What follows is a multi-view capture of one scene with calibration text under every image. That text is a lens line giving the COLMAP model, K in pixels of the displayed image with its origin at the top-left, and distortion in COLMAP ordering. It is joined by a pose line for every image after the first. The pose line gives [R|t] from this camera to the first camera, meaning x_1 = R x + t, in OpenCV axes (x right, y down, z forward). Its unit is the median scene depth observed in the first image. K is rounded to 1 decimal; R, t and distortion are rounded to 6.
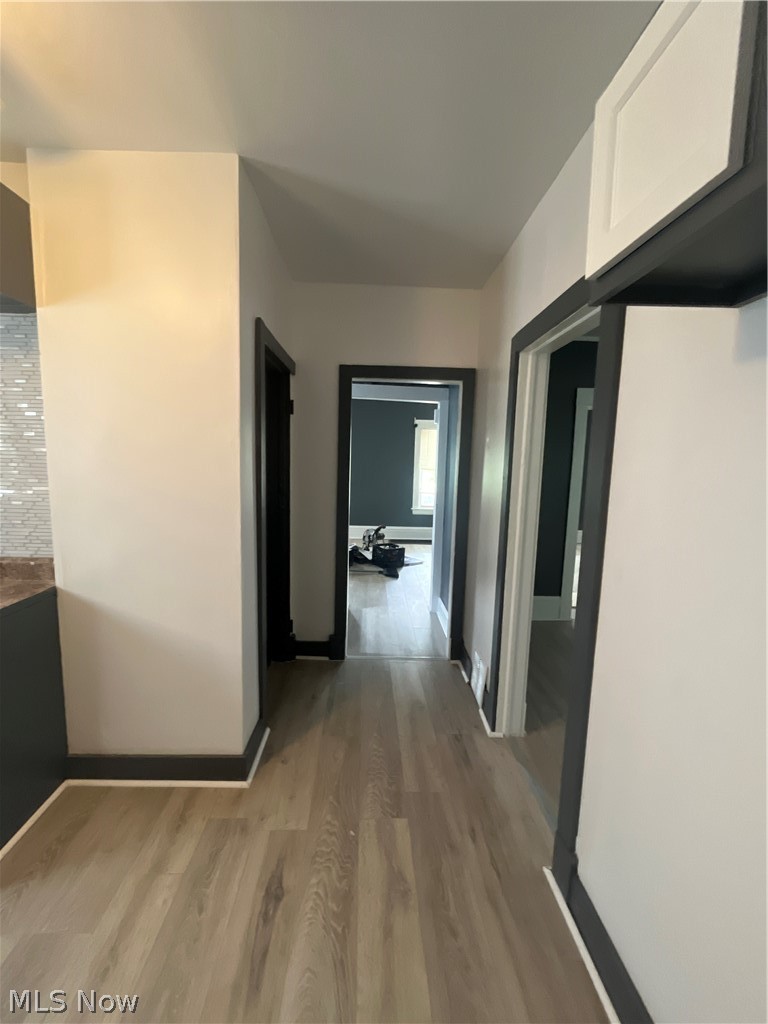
lens RADIAL K [[417.2, 0, 382.0], [0, 417.2, 492.1], [0, 0, 1]] dist [-0.001517, -0.000579]
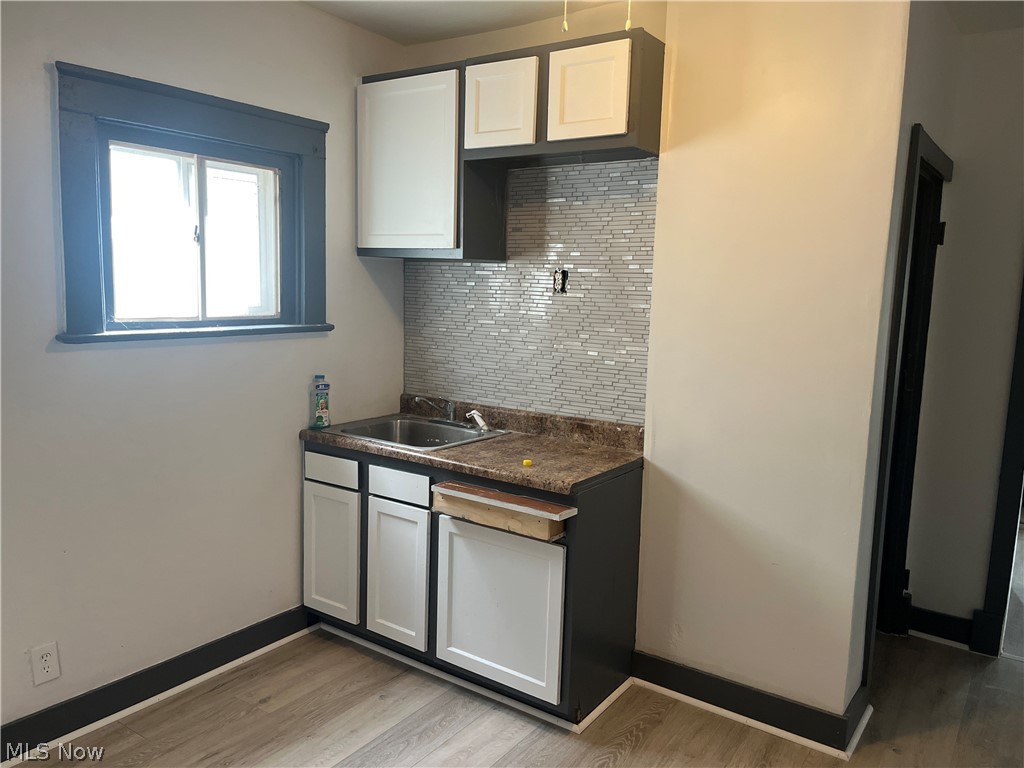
lens RADIAL K [[768.5, 0, 512.0], [0, 768.5, 384.0], [0, 0, 1]] dist [0.053128, -0.085105]
pose [[0.796385, 0.076329, -0.599953, -0.019687], [-0.055909, 0.997047, 0.052636, -0.004563], [0.602200, -0.008375, 0.798302, -0.489107]]
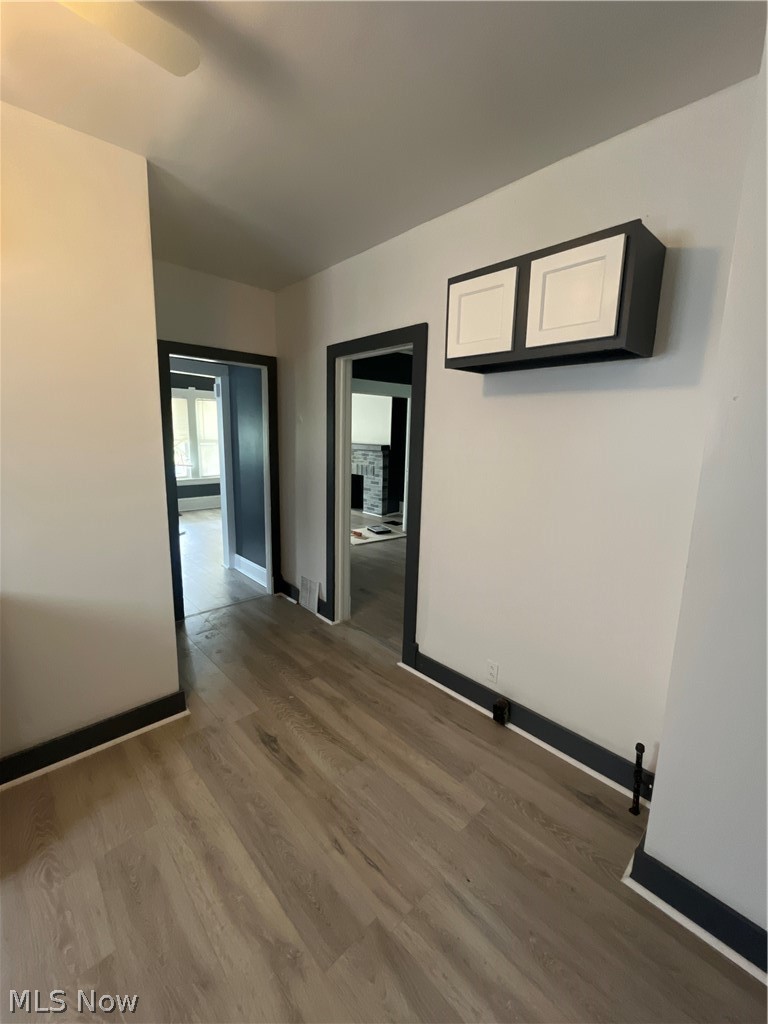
lens RADIAL K [[417.2, 0, 382.0], [0, 417.2, 492.1], [0, 0, 1]] dist [-0.001517, -0.000579]
pose [[0.755128, -0.103482, 0.647359, -0.646296], [0.052295, 0.993825, 0.097864, -0.010757], [-0.653489, -0.040046, 0.755876, -0.249762]]
